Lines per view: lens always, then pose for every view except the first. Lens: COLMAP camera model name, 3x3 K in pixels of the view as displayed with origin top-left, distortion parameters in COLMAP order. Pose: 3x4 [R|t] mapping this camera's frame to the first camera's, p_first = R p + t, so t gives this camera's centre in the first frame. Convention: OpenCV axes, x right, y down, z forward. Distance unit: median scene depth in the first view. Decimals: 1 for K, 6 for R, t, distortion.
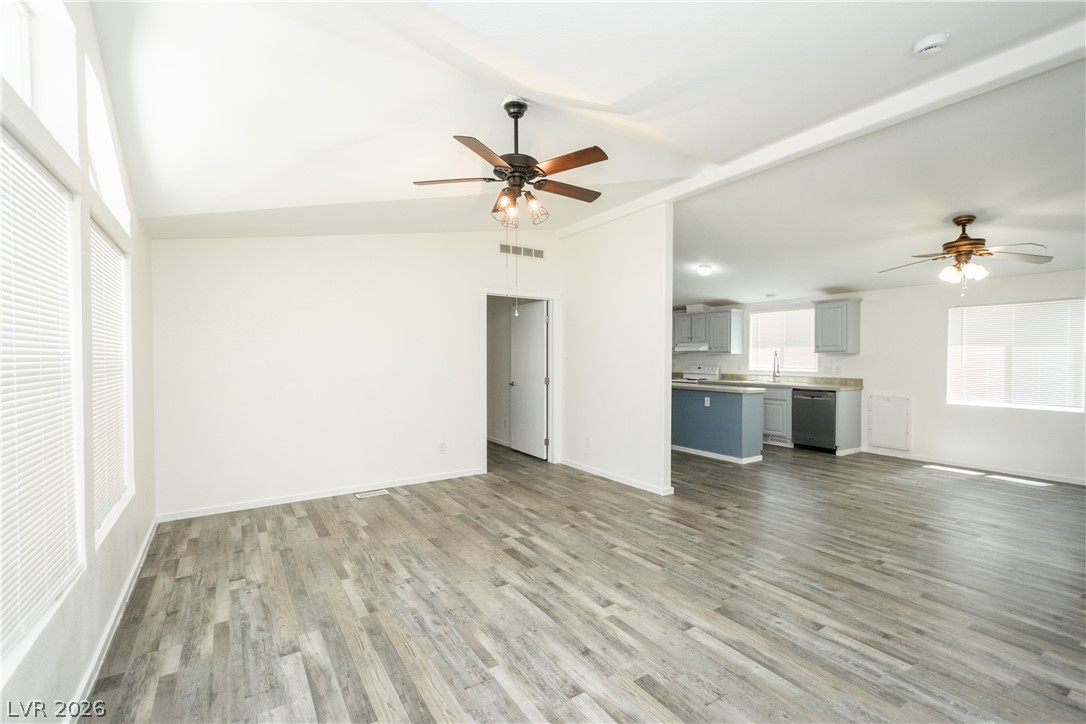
lens RADIAL K [[479.2, 0, 547.2], [0, 479.2, 366.2], [0, 0, 1]] dist [0.009418, -0.000126]
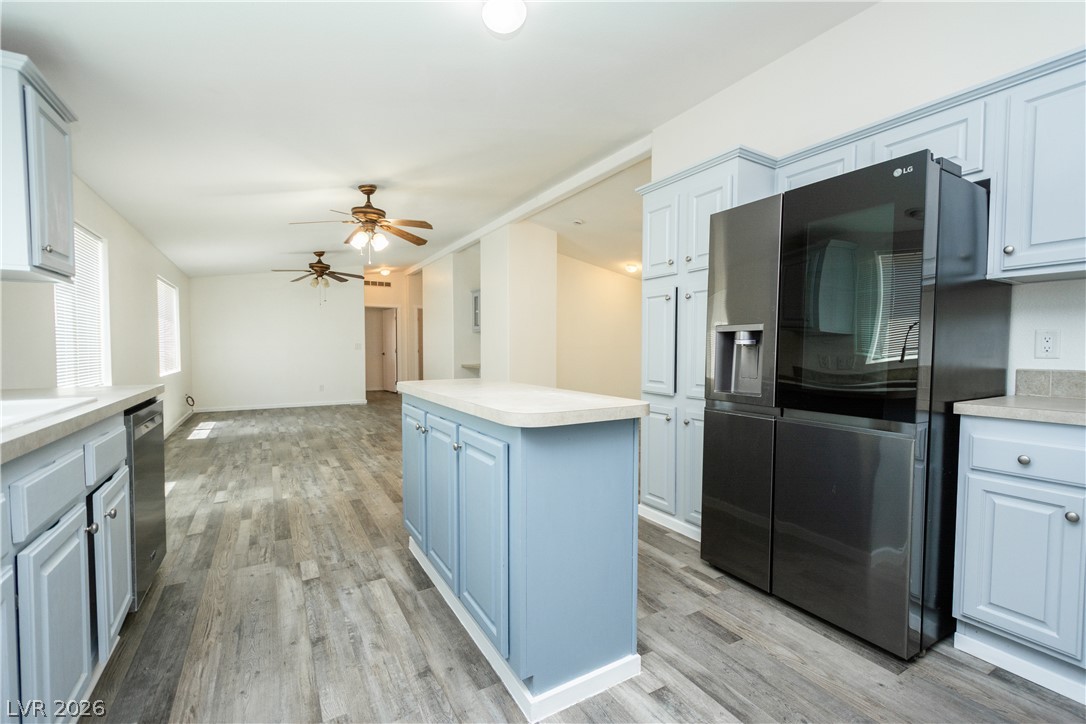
lens RADIAL K [[473.4, 0, 555.4], [0, 473.4, 365.5], [0, 0, 1]] dist [0.002343, -0.000162]
pose [[-0.999737, -0.005596, 0.022223, 0.554015], [-0.004326, 0.998377, 0.056783, 0.016940], [-0.022504, 0.056672, -0.998139, 2.509392]]
